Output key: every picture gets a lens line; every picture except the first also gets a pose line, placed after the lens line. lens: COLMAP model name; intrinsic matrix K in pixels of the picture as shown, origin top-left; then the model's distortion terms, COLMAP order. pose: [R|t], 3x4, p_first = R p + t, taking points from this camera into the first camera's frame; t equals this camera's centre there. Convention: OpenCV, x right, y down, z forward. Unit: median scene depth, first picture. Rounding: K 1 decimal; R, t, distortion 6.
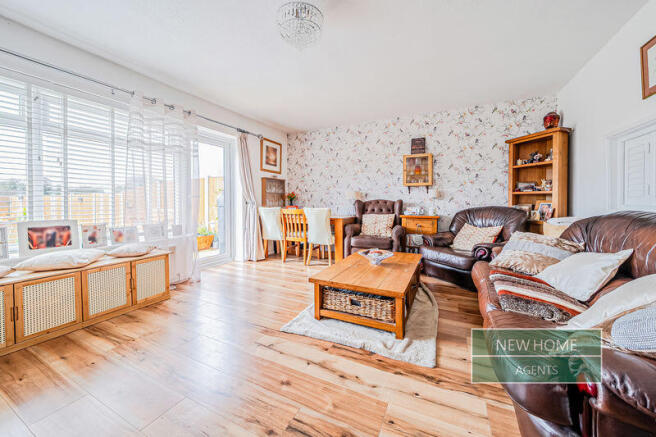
lens RADIAL K [[226.0, 0, 339.2], [0, 226.0, 200.4], [0, 0, 1]] dist [-0.004353, 0.000381]
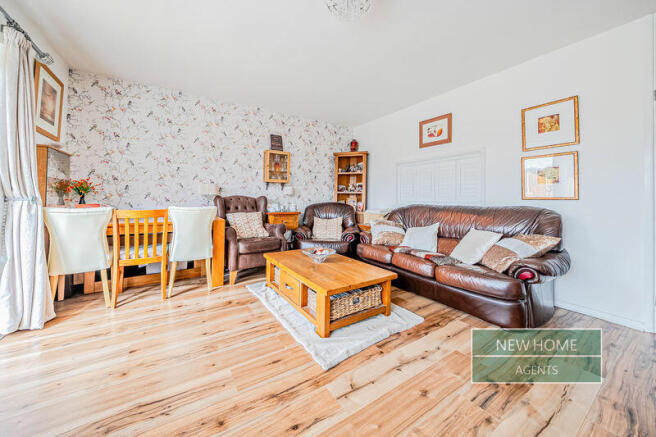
lens RADIAL K [[237.9, 0, 312.5], [0, 237.9, 192.8], [0, 0, 1]] dist [-0.007368, 0.000142]
pose [[0.569986, 0.025002, 0.821274, -0.463455], [-0.014710, 0.999687, -0.020224, 0.000478], [-0.821523, -0.000554, 0.570175, 0.285502]]
